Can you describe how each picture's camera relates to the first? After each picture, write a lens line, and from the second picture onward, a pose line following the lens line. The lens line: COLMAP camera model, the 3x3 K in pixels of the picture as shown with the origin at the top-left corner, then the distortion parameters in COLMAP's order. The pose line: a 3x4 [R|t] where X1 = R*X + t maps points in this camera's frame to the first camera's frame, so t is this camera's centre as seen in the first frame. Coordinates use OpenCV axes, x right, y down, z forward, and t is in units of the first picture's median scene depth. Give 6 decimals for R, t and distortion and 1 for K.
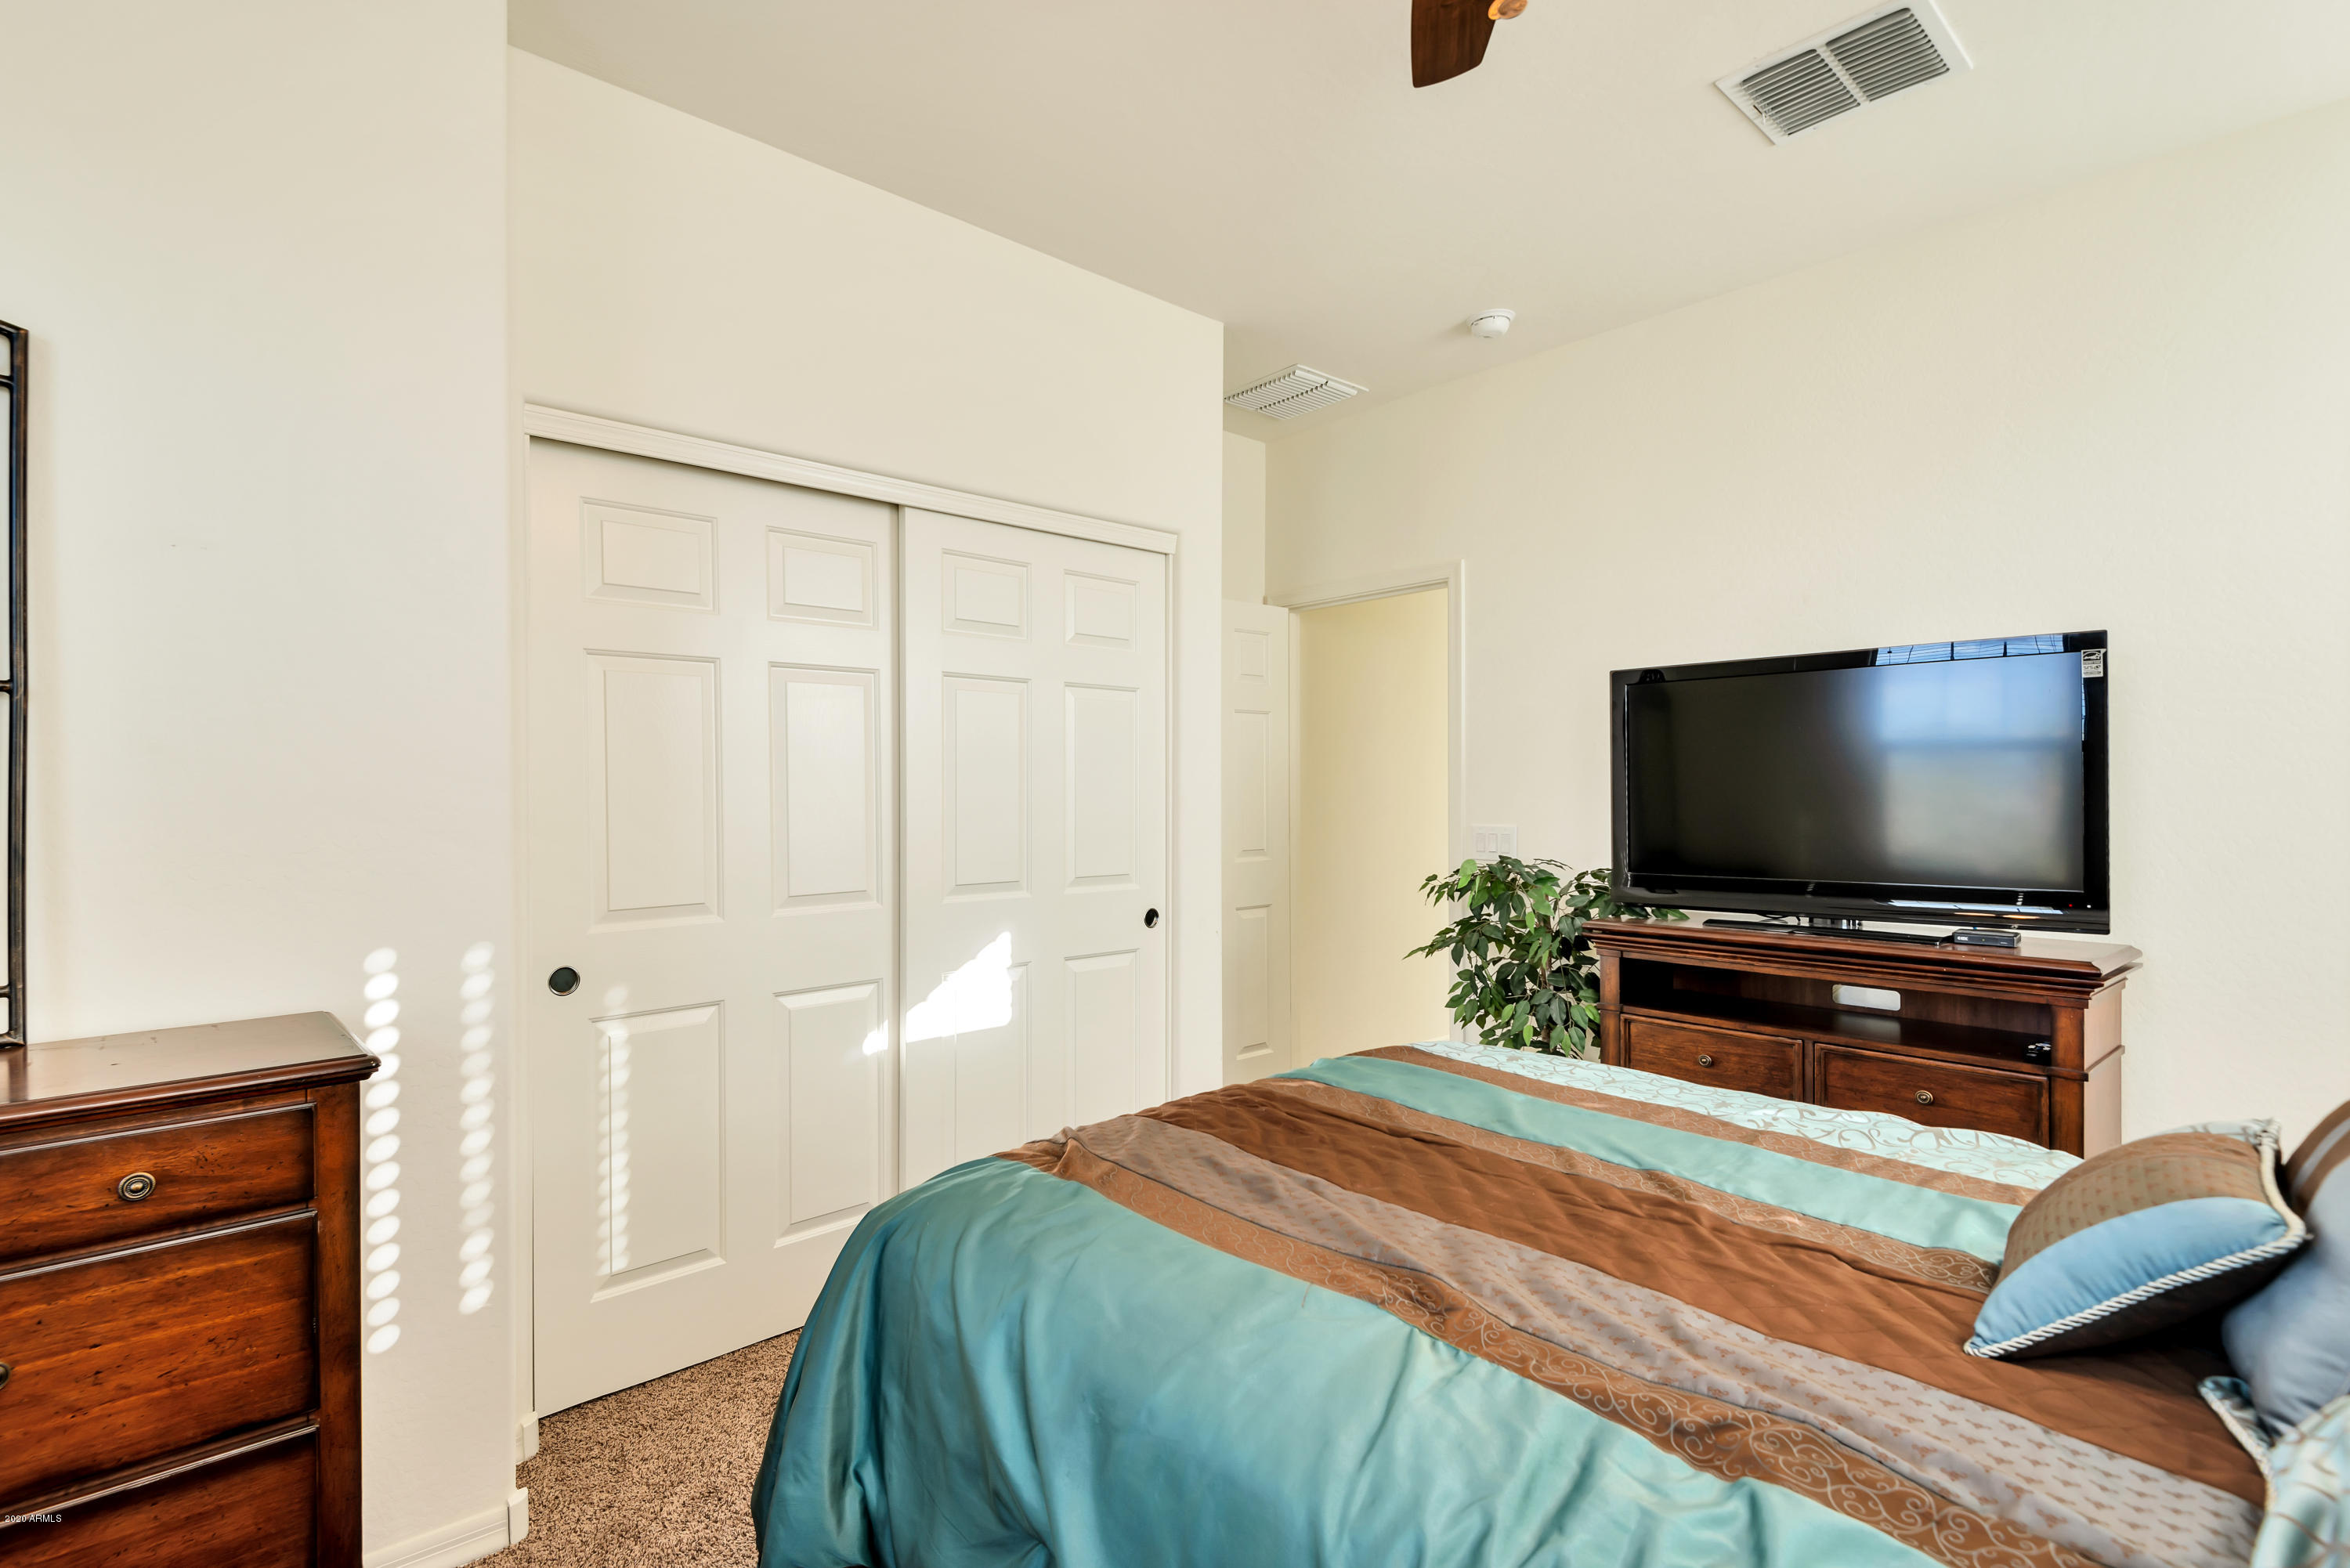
lens RADIAL K [[1094.5, 0, 1081.2], [0, 1094.5, 792.5], [0, 0, 1]] dist [-0.000573, -0.009617]
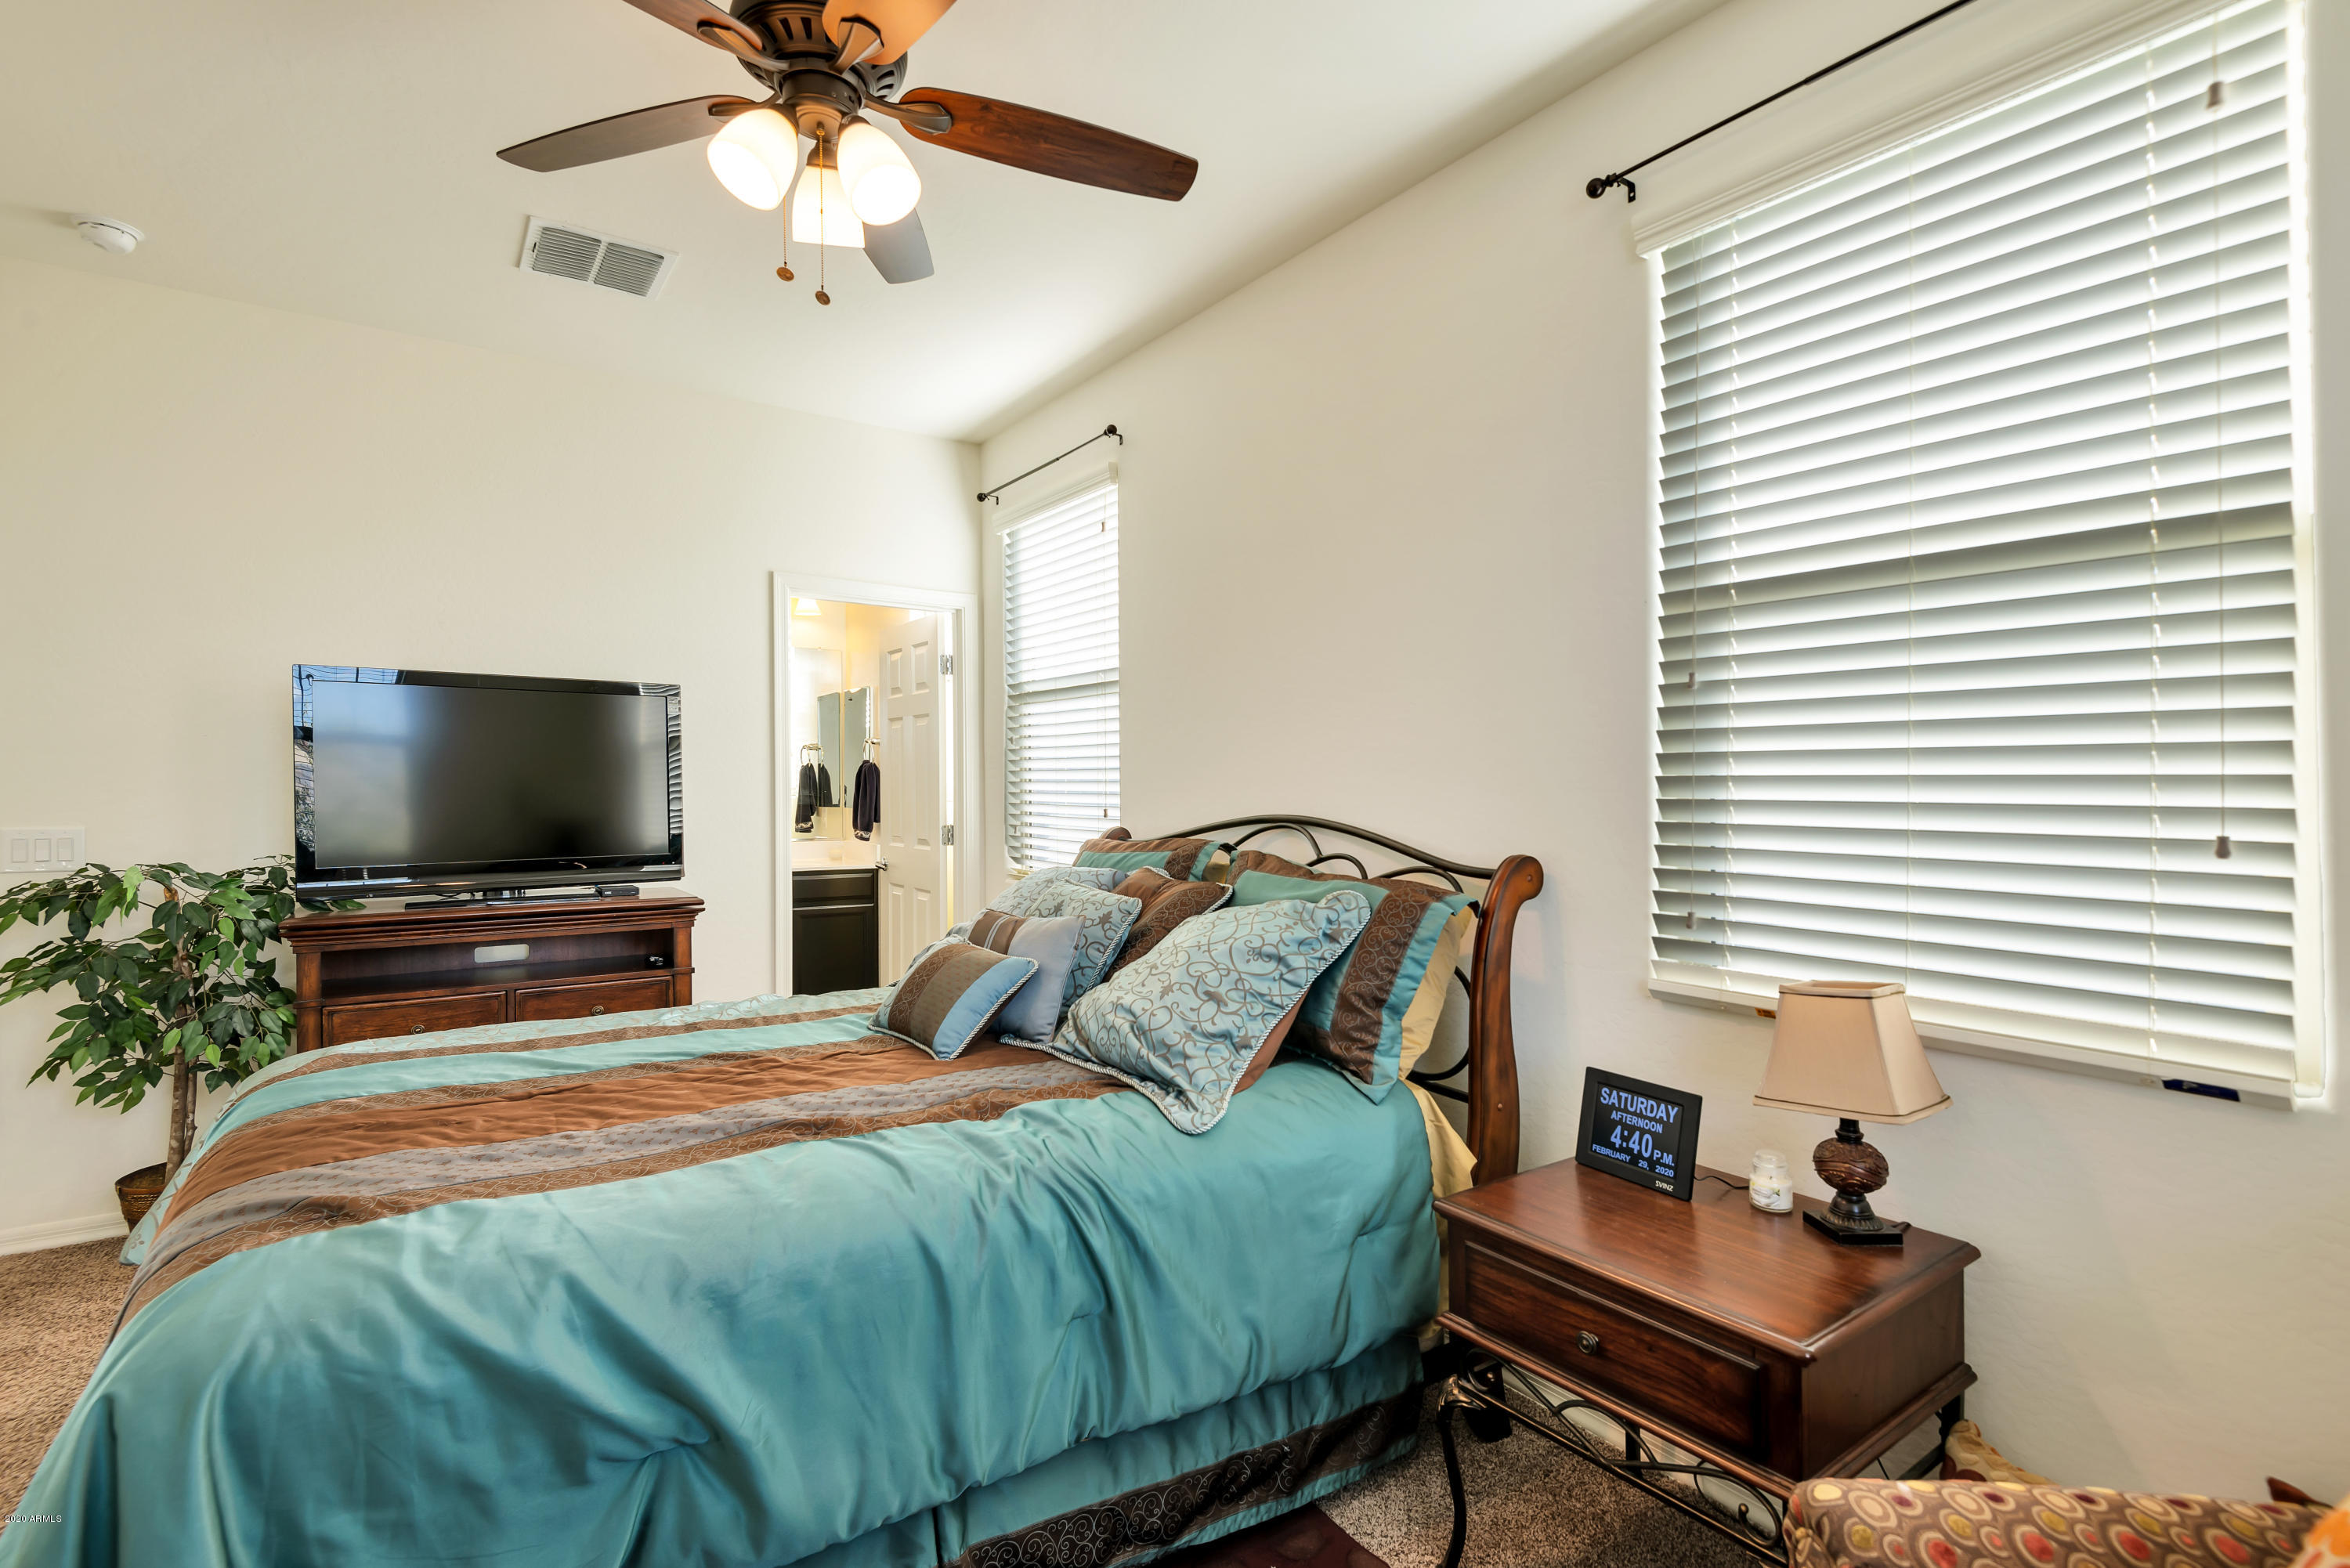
lens RADIAL K [[1069.4, 0, 1162.9], [0, 1069.4, 783.9], [0, 0, 1]] dist [0.003435, -0.007649]
pose [[0.078108, -0.004133, 0.996936, -0.457032], [-0.004072, 0.999982, 0.004465, -0.014536], [-0.996937, -0.004408, 0.078090, 0.151051]]
